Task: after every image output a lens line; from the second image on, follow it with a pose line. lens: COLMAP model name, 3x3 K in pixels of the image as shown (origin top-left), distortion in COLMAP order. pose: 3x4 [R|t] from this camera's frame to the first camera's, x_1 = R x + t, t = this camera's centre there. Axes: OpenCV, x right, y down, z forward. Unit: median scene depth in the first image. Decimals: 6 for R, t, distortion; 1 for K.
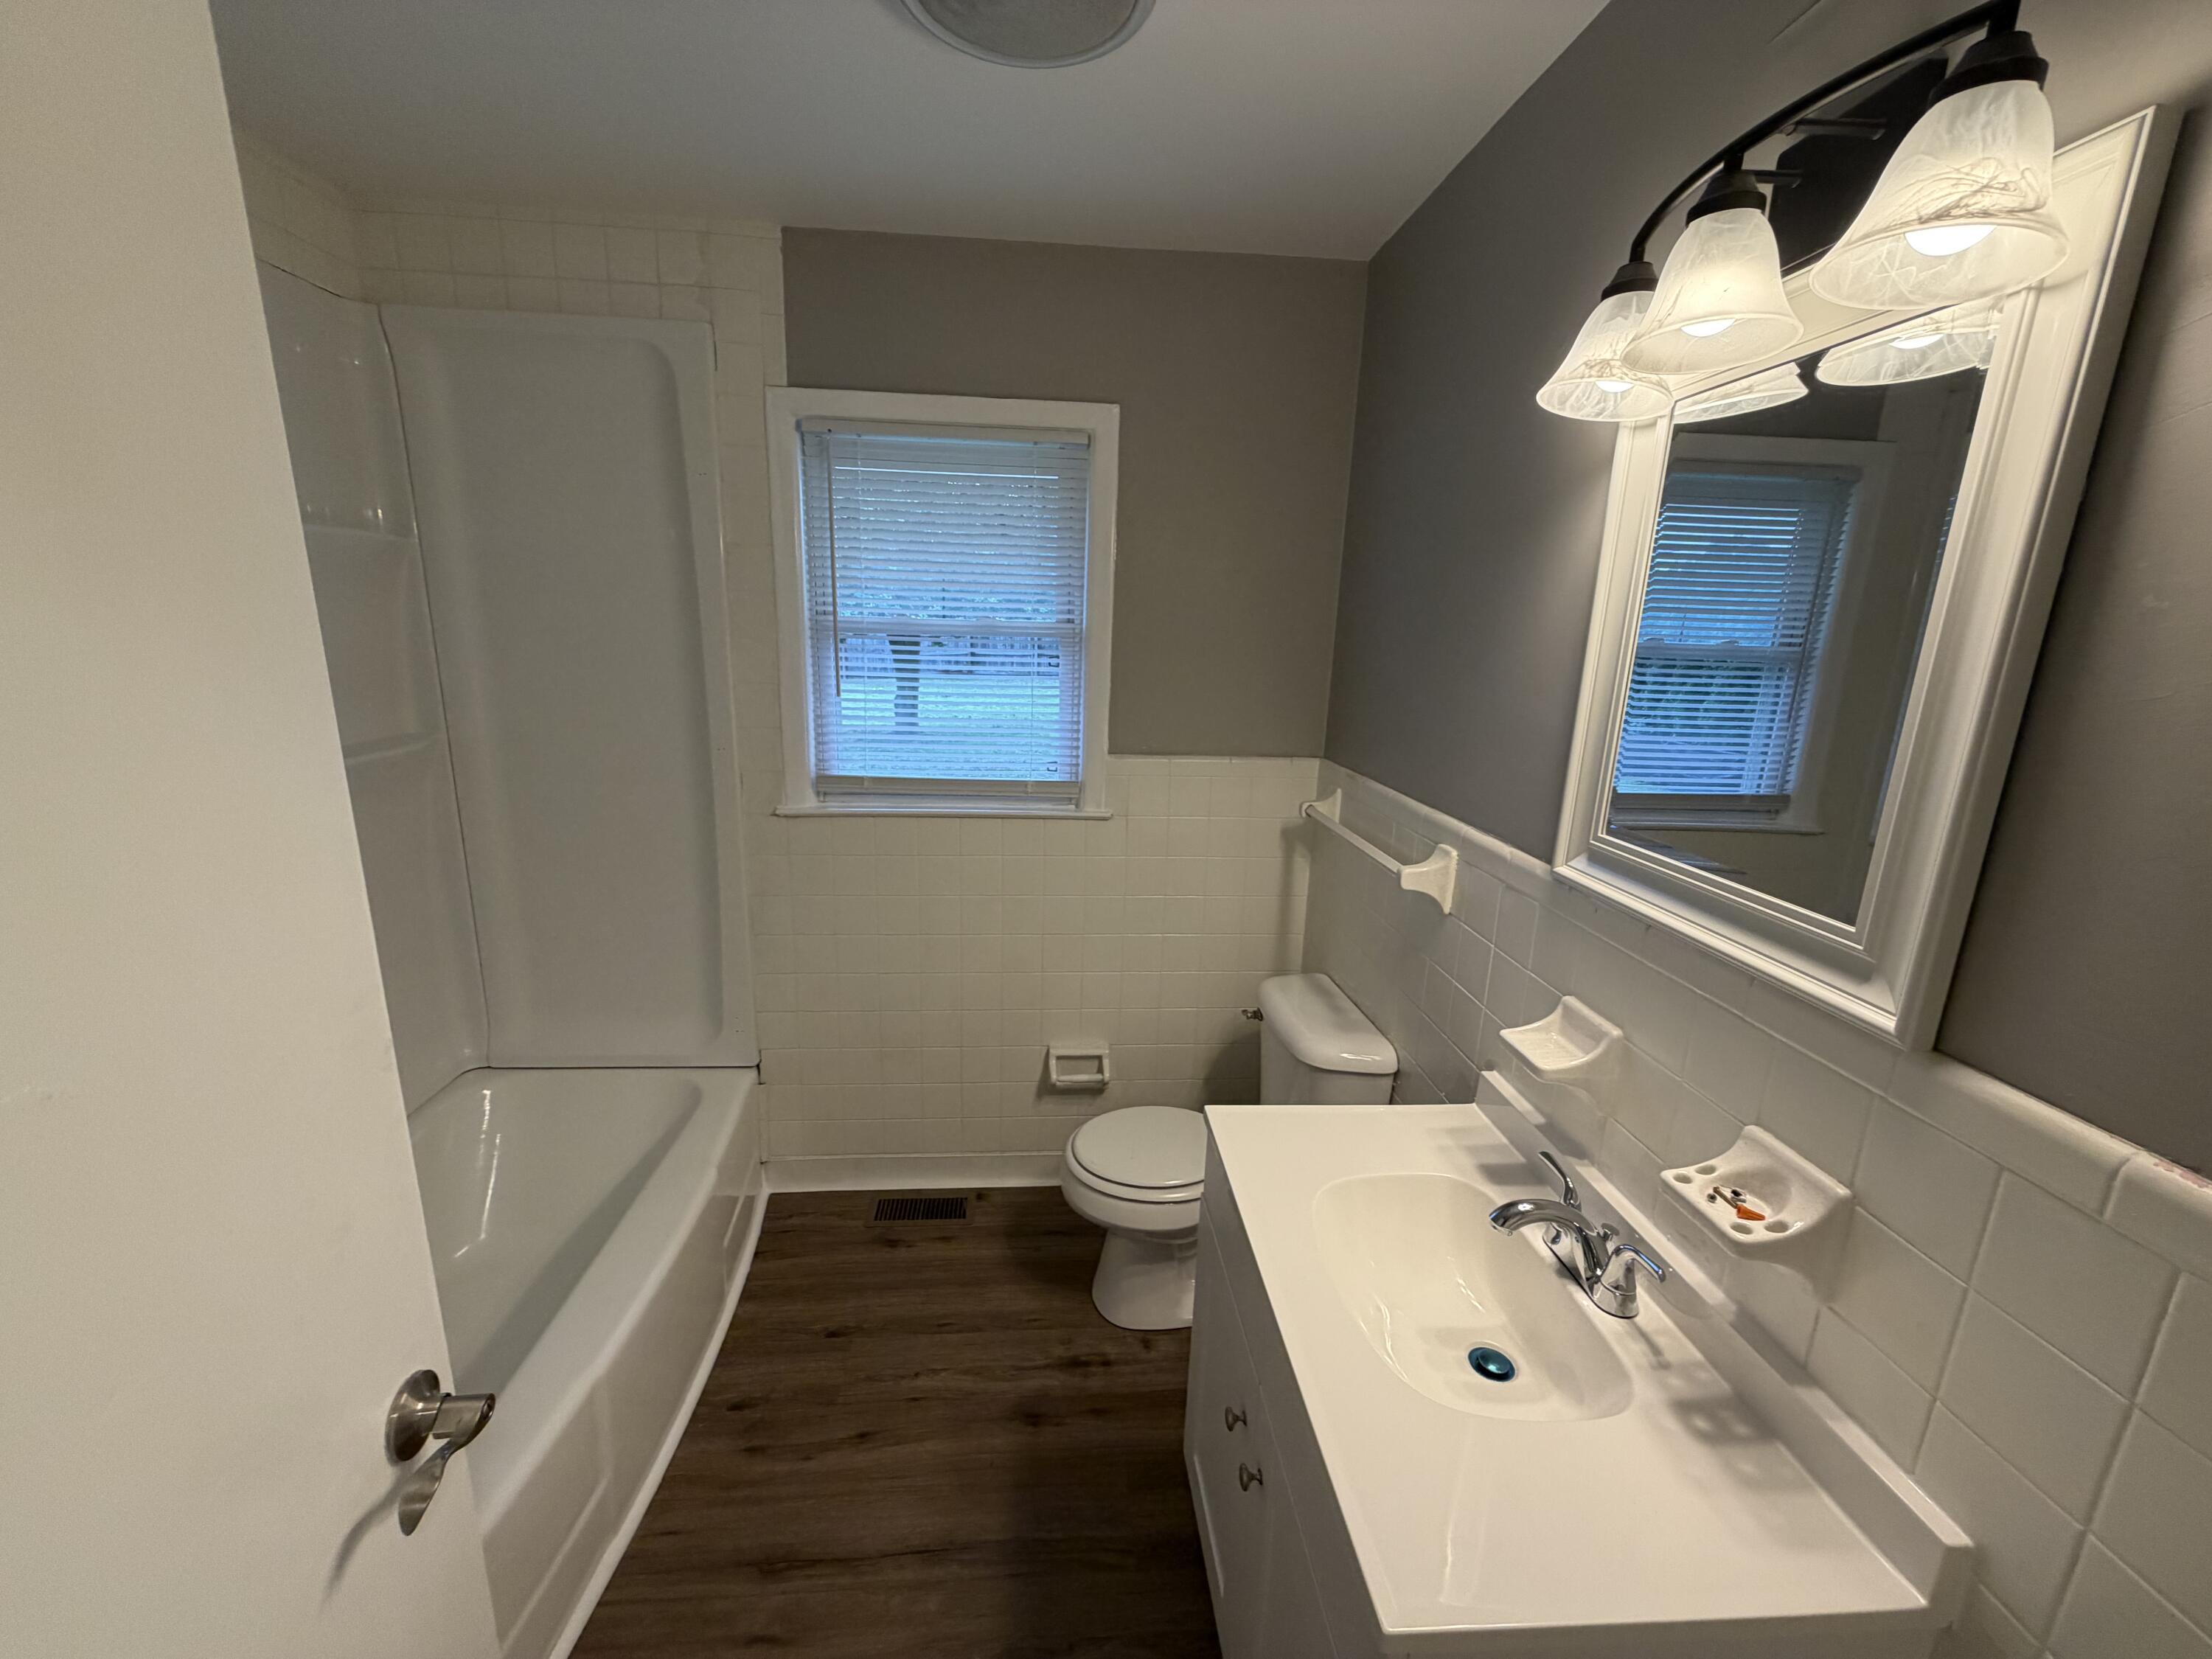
lens RADIAL K [[882.6, 0, 1100.9], [0, 882.6, 833.5], [0, 0, 1]] dist [-0.000575, 0.000256]
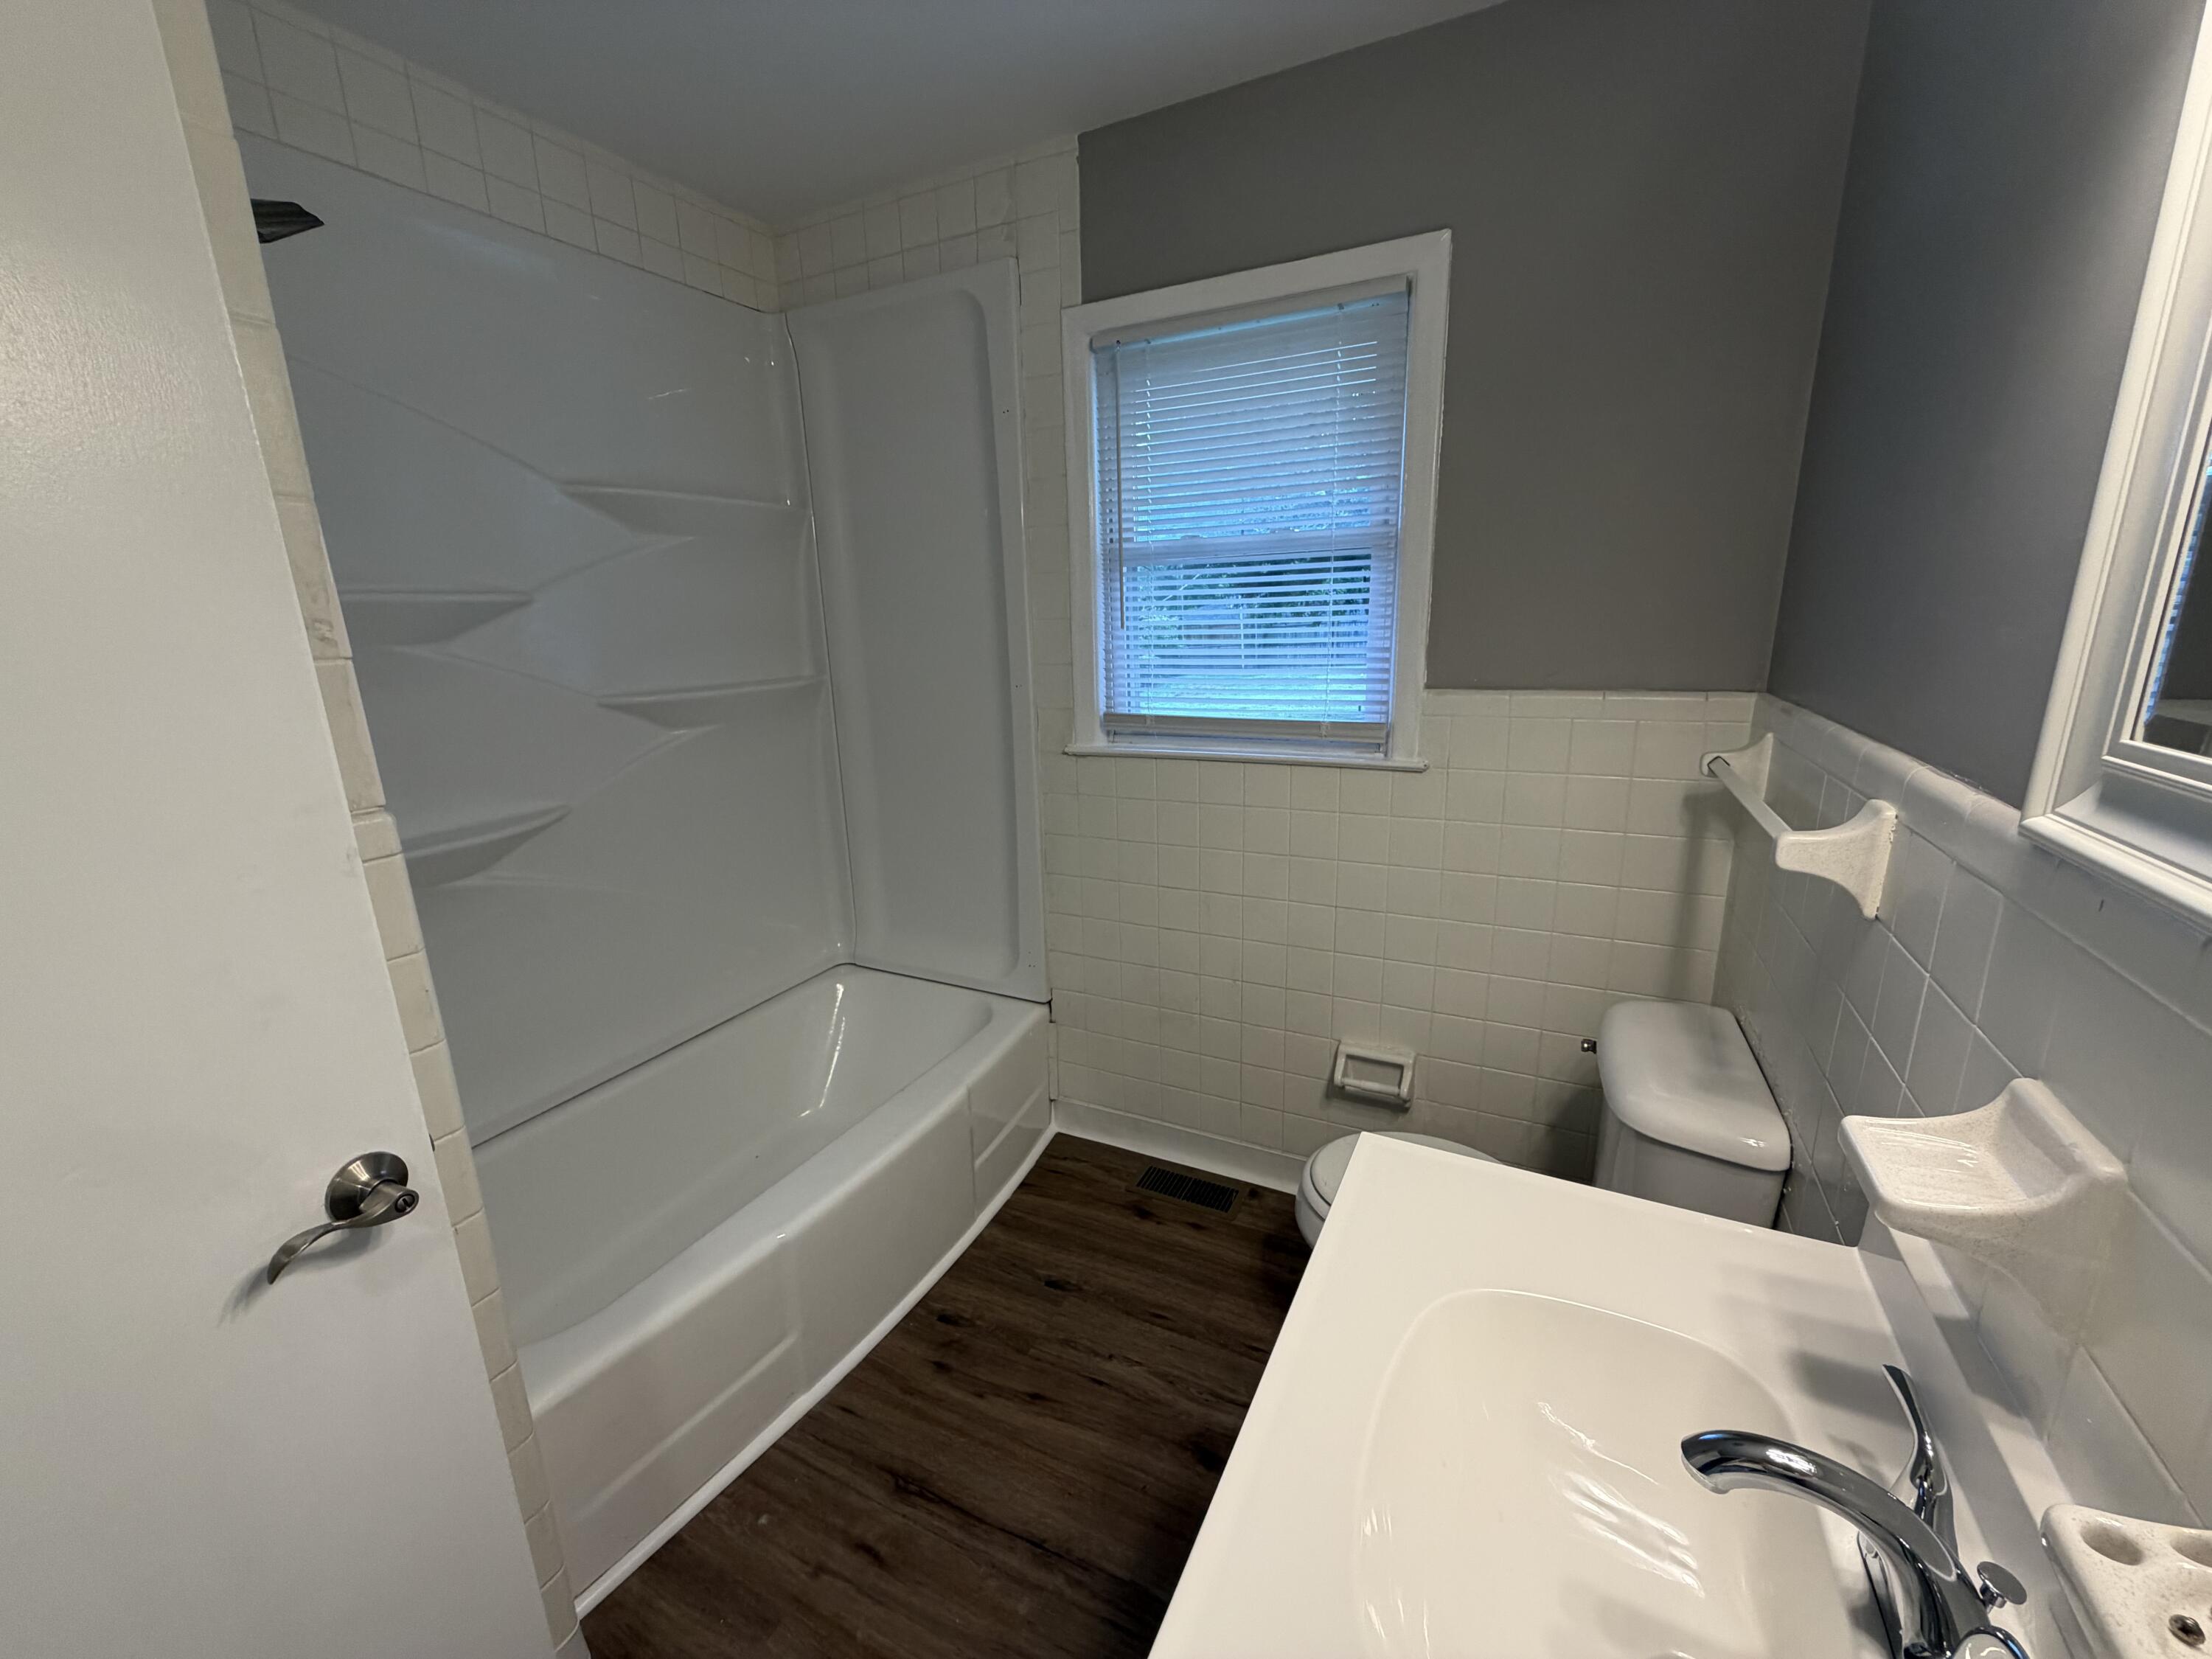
lens RADIAL K [[882.6, 0, 1100.9], [0, 882.6, 833.5], [0, 0, 1]] dist [-0.000575, 0.000256]
pose [[0.852122, 0.072717, -0.518267, 0.203182], [-0.068099, 0.997287, 0.027960, 0.042325], [0.518894, 0.011468, 0.854762, 0.189877]]
